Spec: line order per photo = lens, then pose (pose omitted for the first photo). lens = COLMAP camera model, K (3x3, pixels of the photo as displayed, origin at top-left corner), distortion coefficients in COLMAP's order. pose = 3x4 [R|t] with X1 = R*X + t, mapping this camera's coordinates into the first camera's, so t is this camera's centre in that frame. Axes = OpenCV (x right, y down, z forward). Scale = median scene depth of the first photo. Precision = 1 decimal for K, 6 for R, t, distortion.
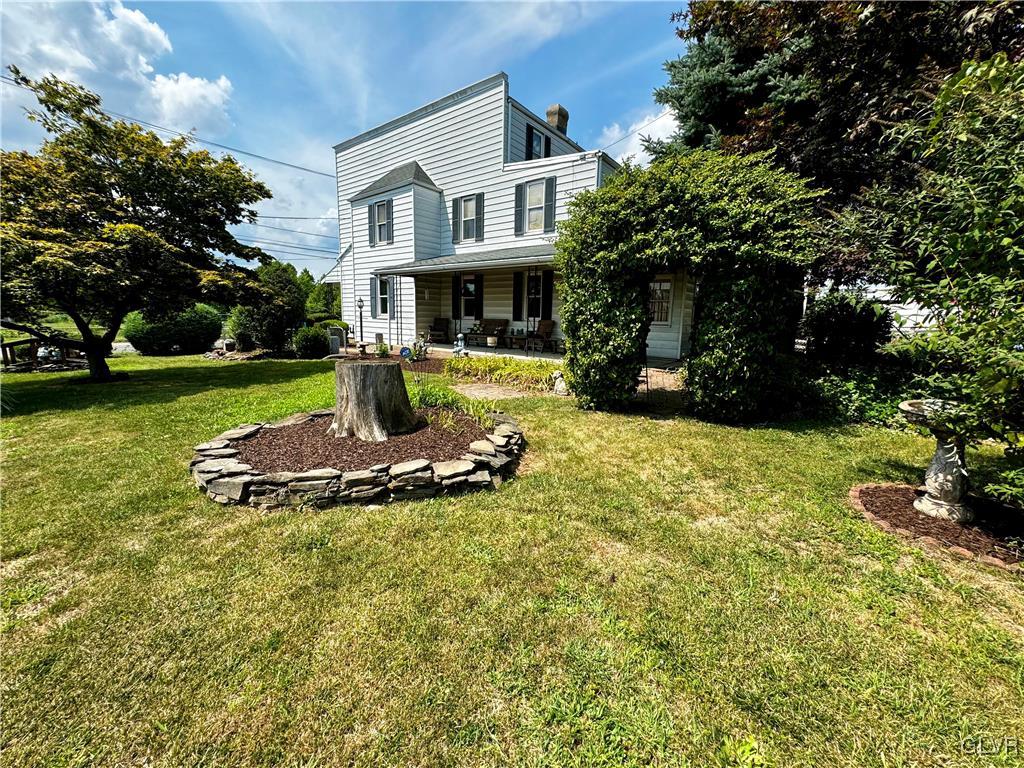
lens RADIAL K [[409.2, 0, 511.1], [0, 409.2, 383.3], [0, 0, 1]] dist [-0.001045, 0.001109]
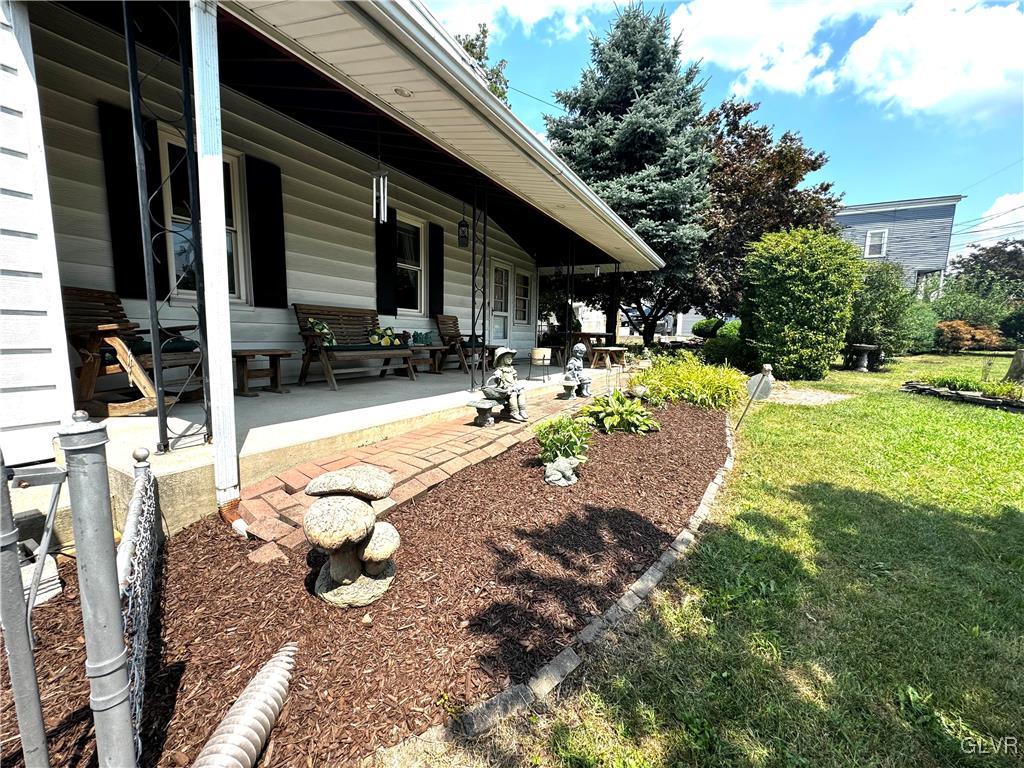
lens RADIAL K [[409.2, 0, 506.7], [0, 409.2, 387.1], [0, 0, 1]] dist [-0.001045, 0.001109]
pose [[-0.146859, -0.151012, 0.977562, -0.456652], [0.136896, 0.975664, 0.171285, -0.131834], [-0.979639, 0.158980, -0.122612, 0.928312]]
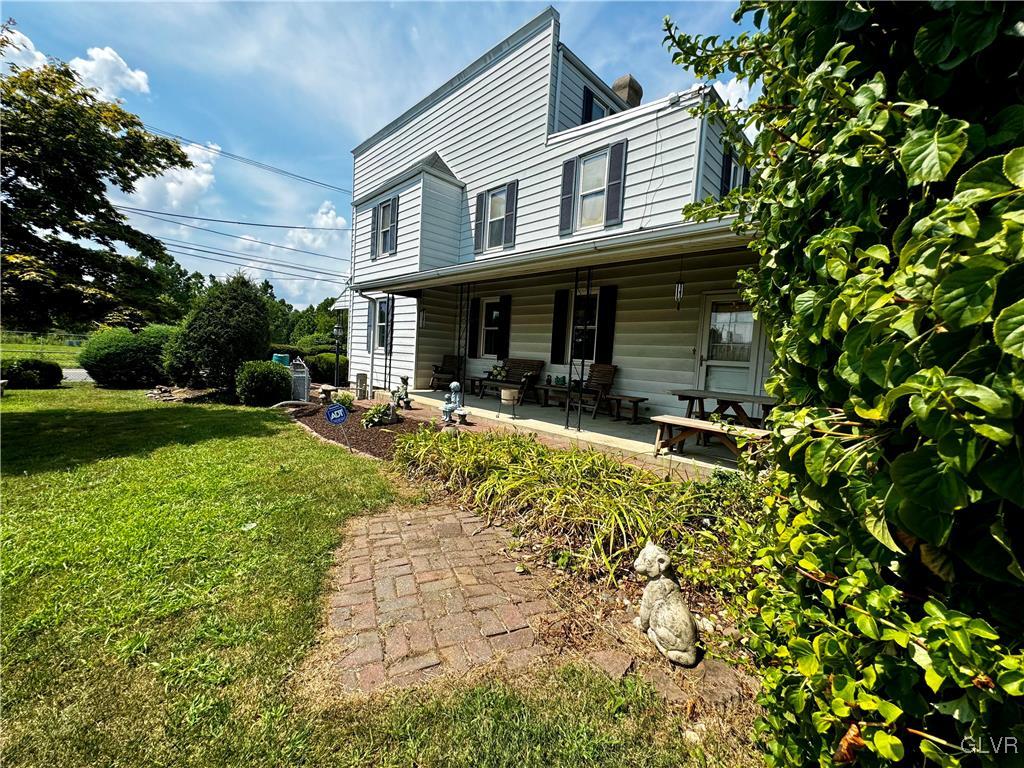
lens RADIAL K [[409.2, 0, 508.8], [0, 409.2, 381.3], [0, 0, 1]] dist [-0.001045, 0.001109]
pose [[0.990780, 0.045903, -0.127470, 0.022421], [-0.058762, 0.993349, -0.099023, -0.054631], [0.122077, 0.105600, 0.986887, 0.346477]]
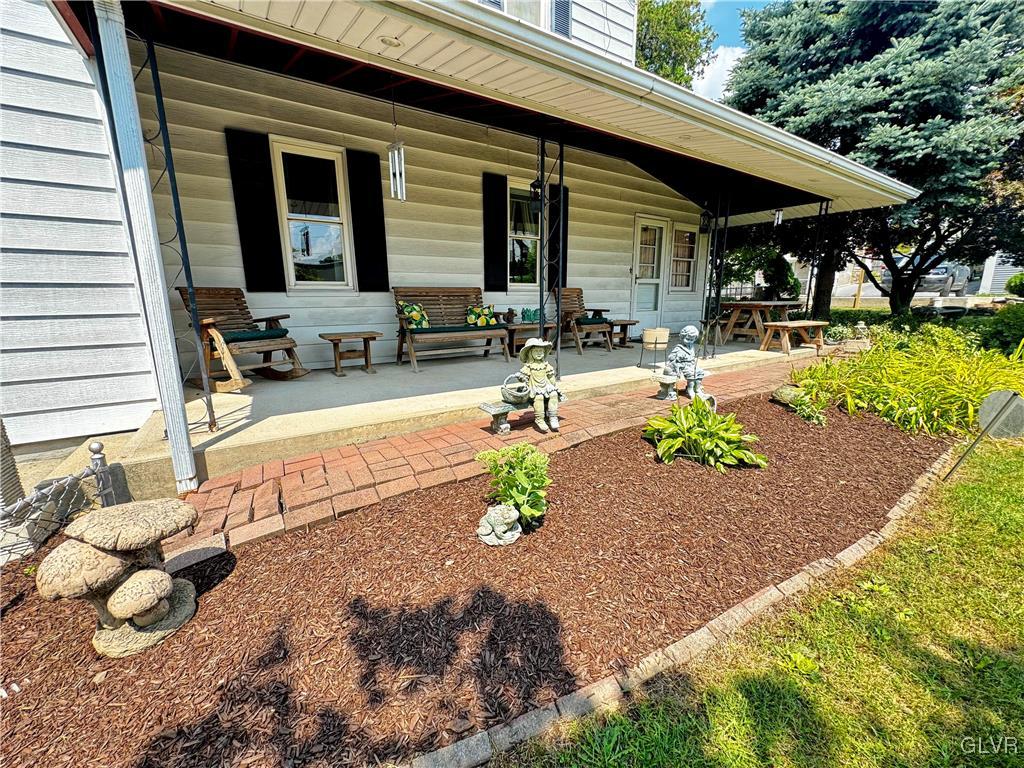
lens RADIAL K [[409.2, 0, 509.8], [0, 409.2, 385.3], [0, 0, 1]] dist [-0.001045, 0.001109]
pose [[0.323714, -0.222980, 0.919505, -0.400843], [0.167621, 0.969976, 0.176208, -0.127961], [-0.931189, 0.097087, 0.351371, 0.832739]]
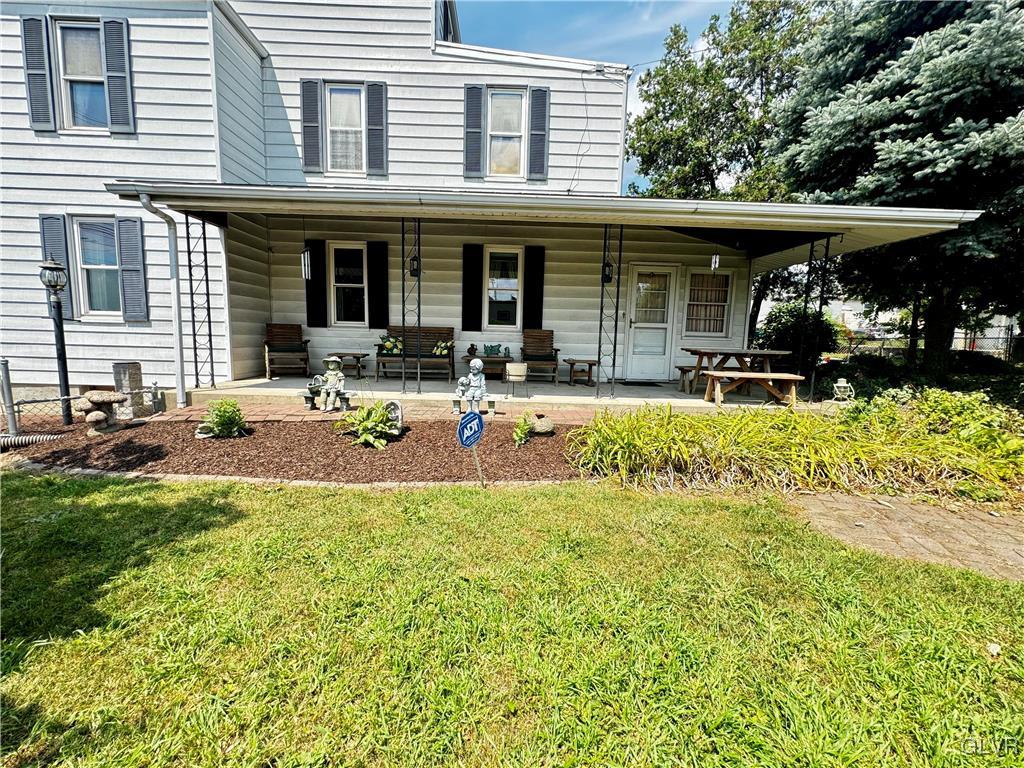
lens RADIAL K [[409.2, 0, 510.2], [0, 409.2, 384.1], [0, 0, 1]] dist [-0.001045, 0.001109]
pose [[0.779537, -0.074465, 0.621914, -0.297719], [0.091747, 0.995773, 0.004228, -0.075147], [-0.619600, 0.053763, 0.783074, 0.520605]]
